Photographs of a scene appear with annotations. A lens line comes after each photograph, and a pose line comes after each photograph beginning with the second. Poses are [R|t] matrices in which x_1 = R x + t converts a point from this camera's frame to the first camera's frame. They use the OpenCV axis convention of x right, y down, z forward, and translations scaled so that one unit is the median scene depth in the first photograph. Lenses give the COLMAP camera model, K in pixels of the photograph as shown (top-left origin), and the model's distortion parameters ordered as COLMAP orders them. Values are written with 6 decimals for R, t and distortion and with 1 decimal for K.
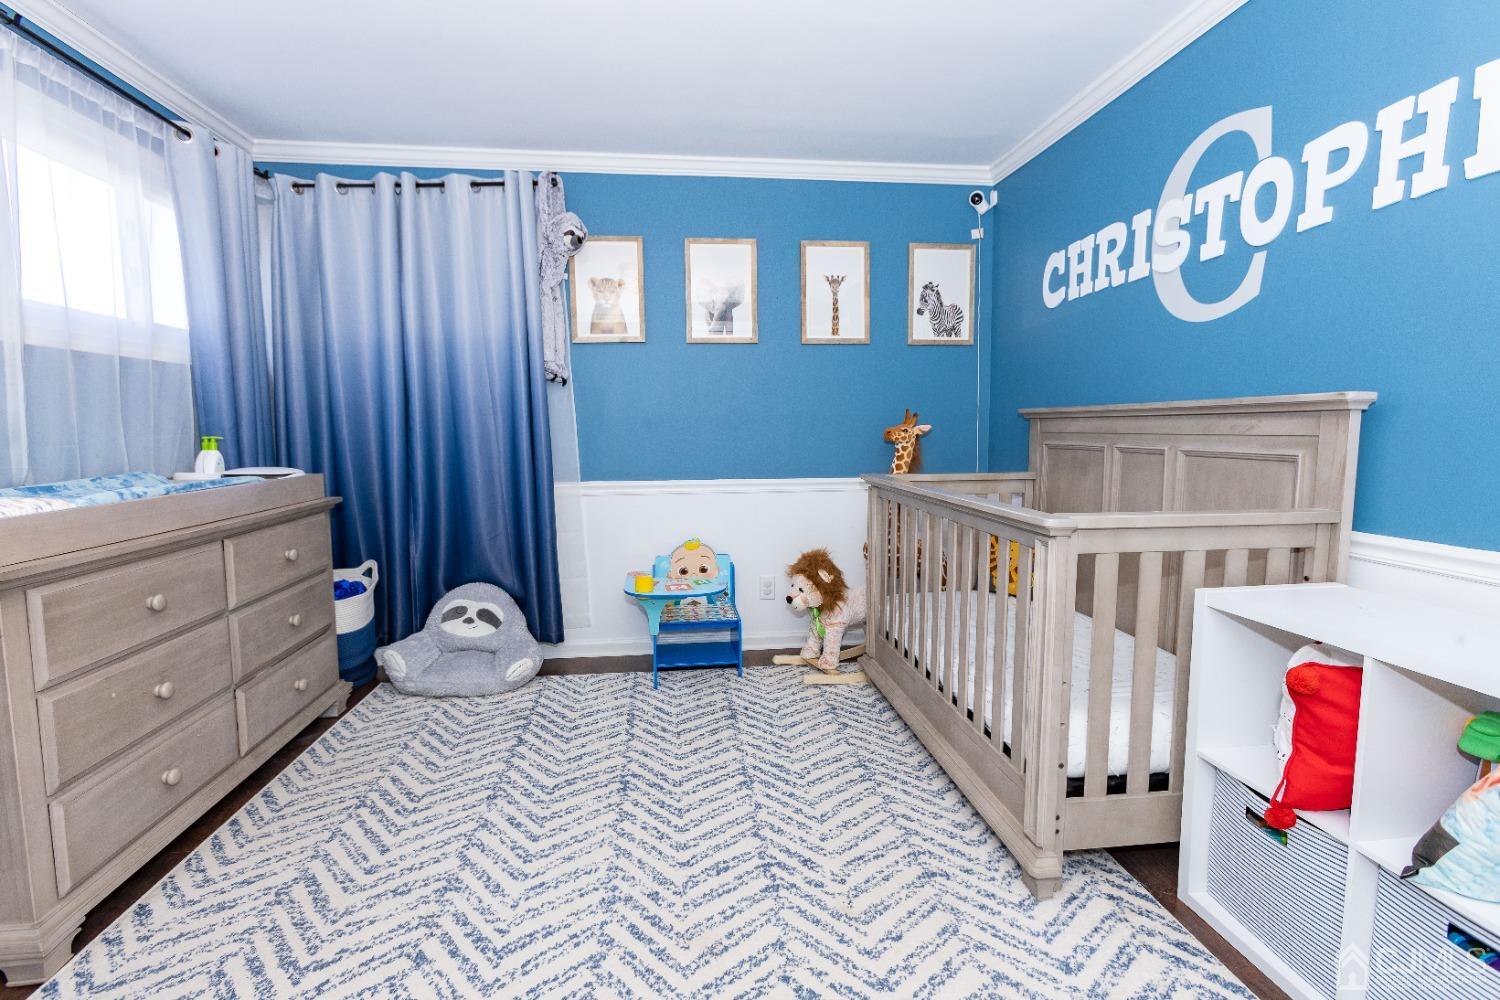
lens RADIAL K [[664.6, 0, 776.6], [0, 664.6, 492.7], [0, 0, 1]] dist [-0.021288, 0.009448]
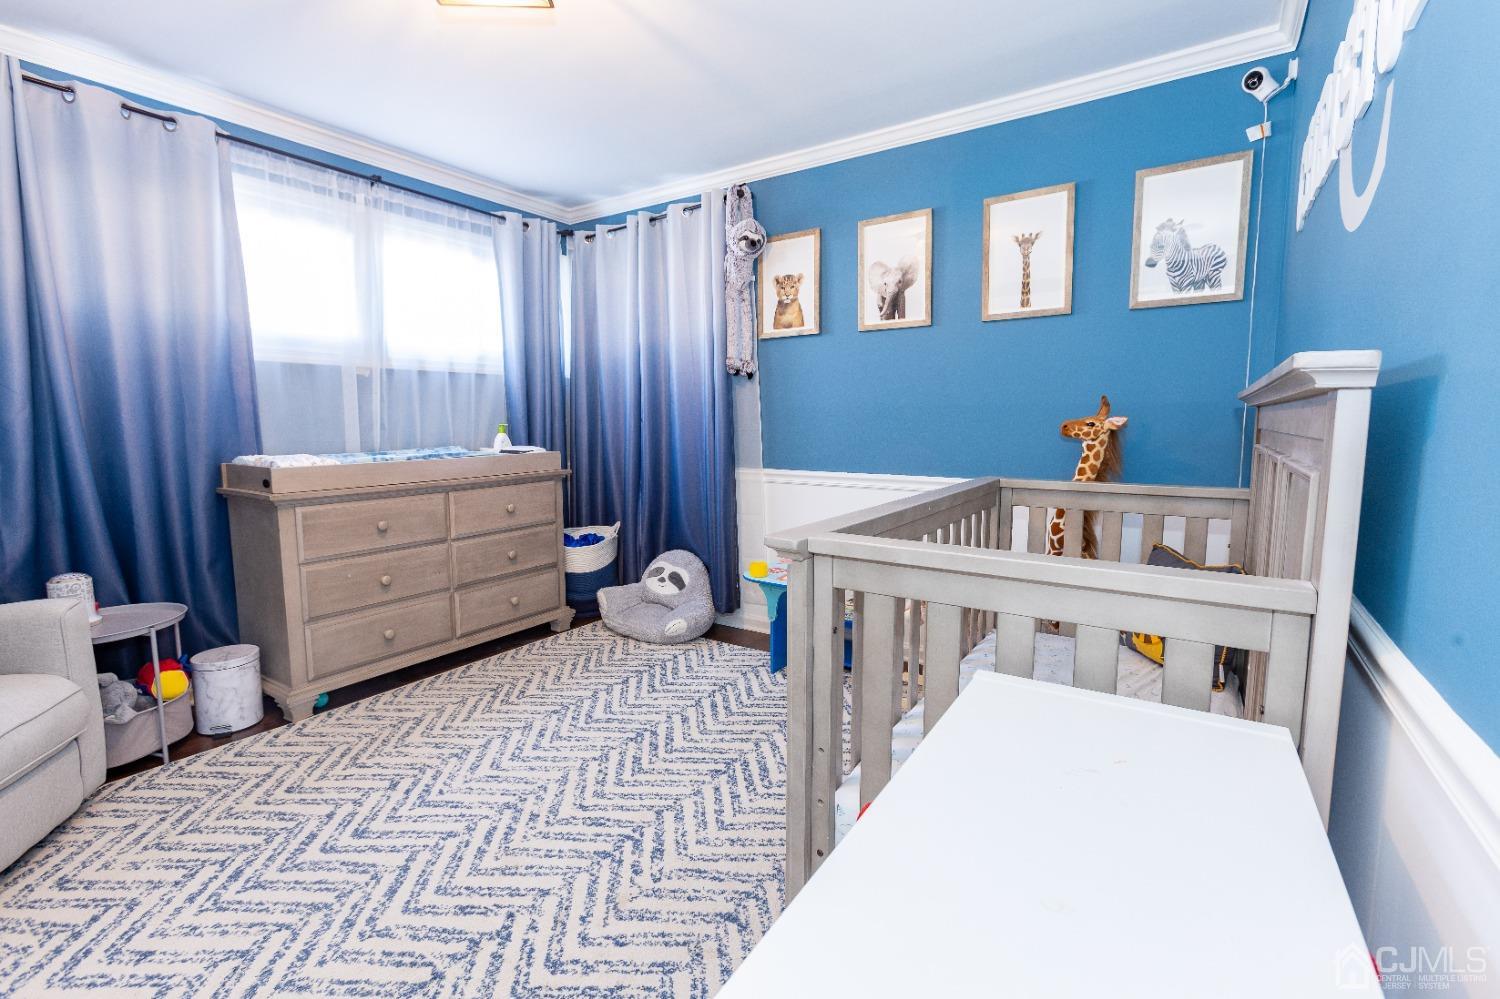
lens RADIAL K [[674.9, 0, 739.3], [0, 674.9, 492.5], [0, 0, 1]] dist [-0.021517, 0.014313]
pose [[0.756793, 0.074747, -0.649367, 0.466655], [-0.066335, 0.997094, 0.037463, -0.020510], [0.650280, 0.014724, 0.759552, 0.179553]]
